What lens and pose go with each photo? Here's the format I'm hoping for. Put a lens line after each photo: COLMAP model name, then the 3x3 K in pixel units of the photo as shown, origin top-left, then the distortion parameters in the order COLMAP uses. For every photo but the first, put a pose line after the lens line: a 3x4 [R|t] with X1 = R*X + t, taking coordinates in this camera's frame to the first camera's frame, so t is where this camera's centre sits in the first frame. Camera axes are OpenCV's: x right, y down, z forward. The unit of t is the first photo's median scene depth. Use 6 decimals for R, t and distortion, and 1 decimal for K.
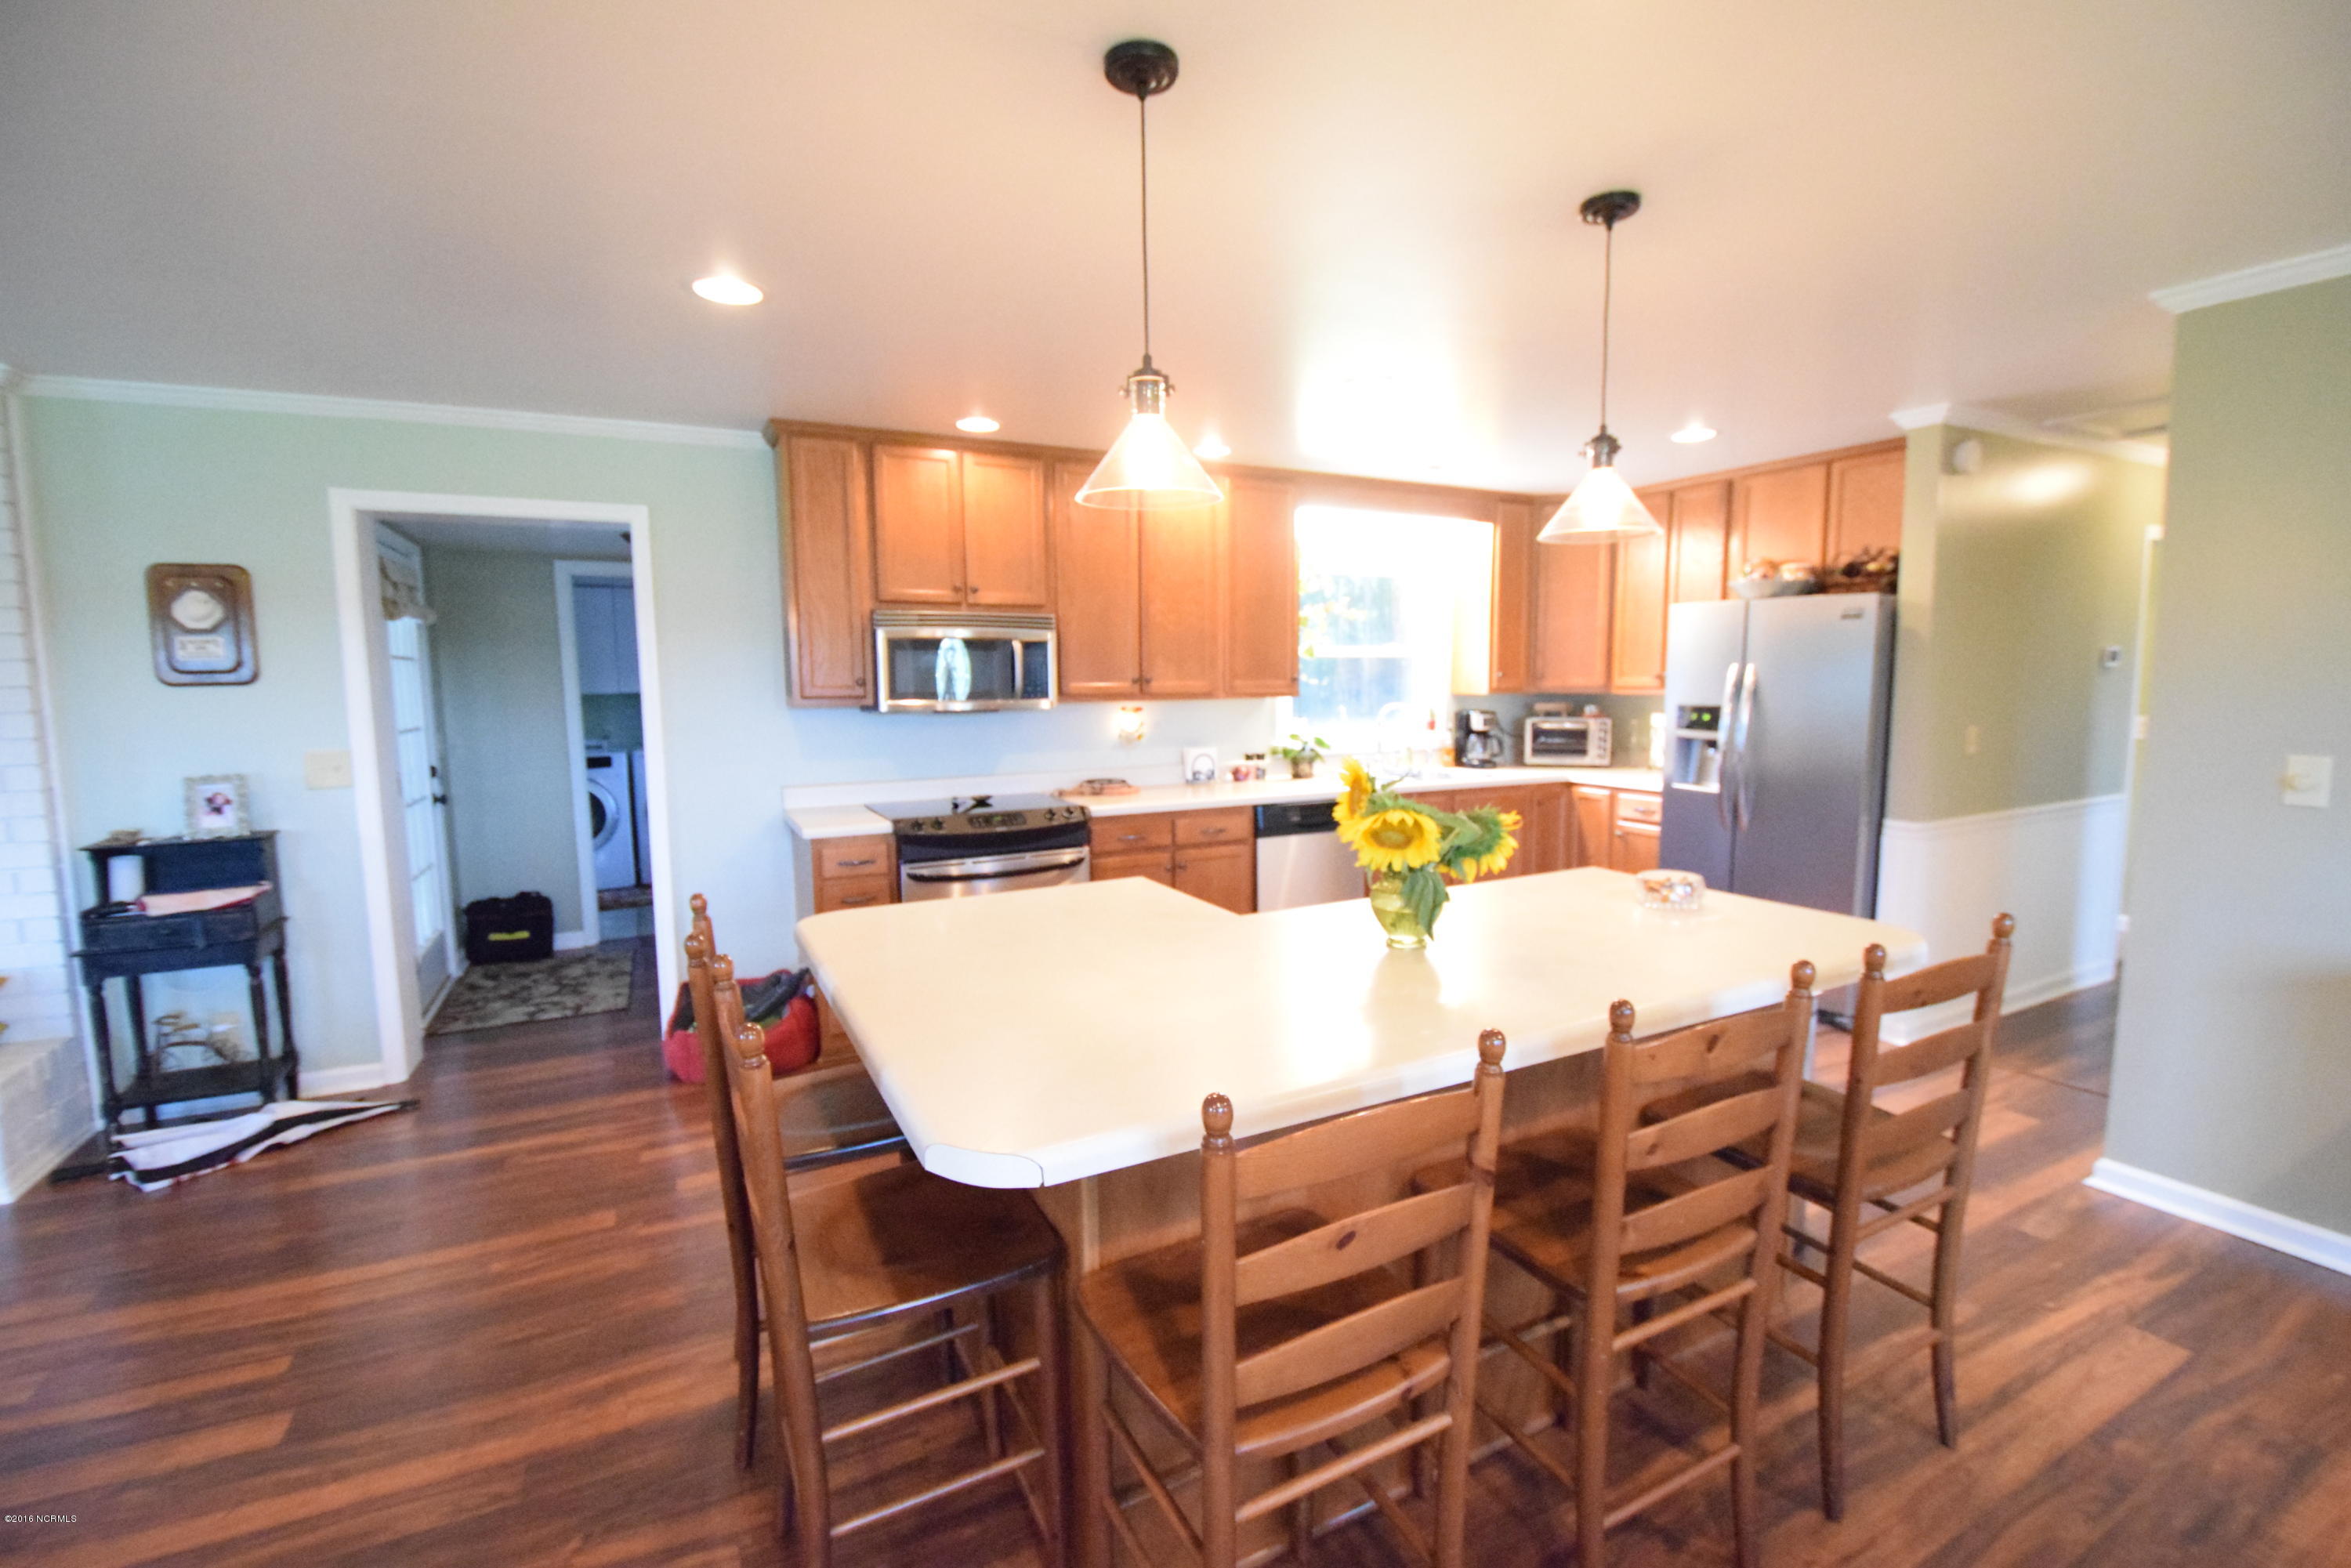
lens RADIAL K [[1017.5, 0, 1155.5], [0, 1017.5, 796.8], [0, 0, 1]] dist [-0.020799, -0.002891]
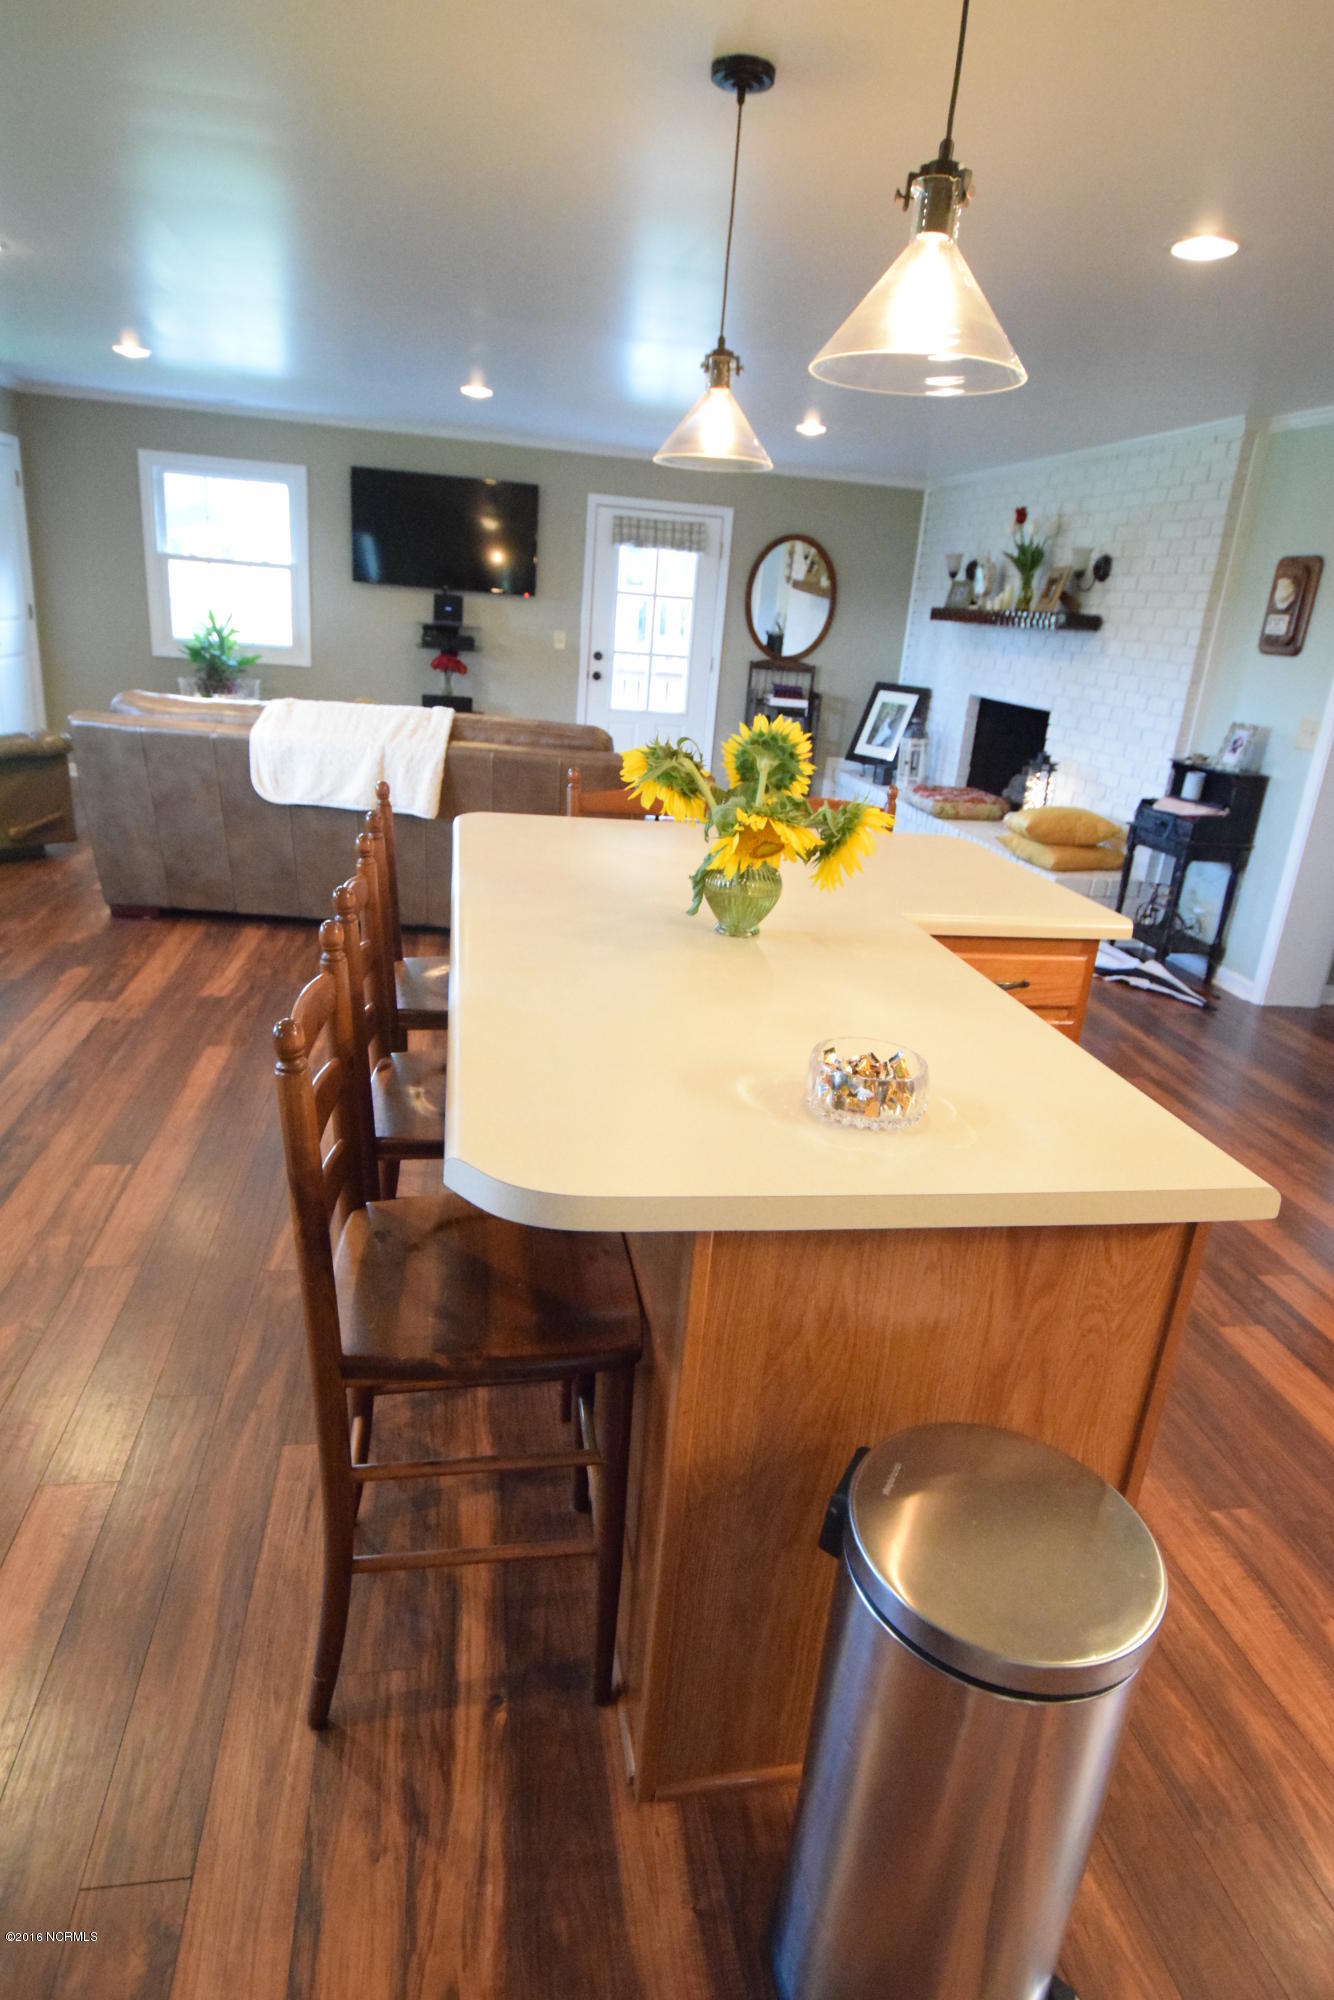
lens RADIAL K [[1107.0, 0, 675.8], [0, 1107.0, 996.7], [0, 0, 1]] dist [0.003750, -0.001583]
pose [[-0.291938, 0.309536, -0.904964, 0.734345], [-0.181142, 0.911164, 0.370092, -0.100766], [0.939127, 0.271971, -0.209934, 0.708717]]
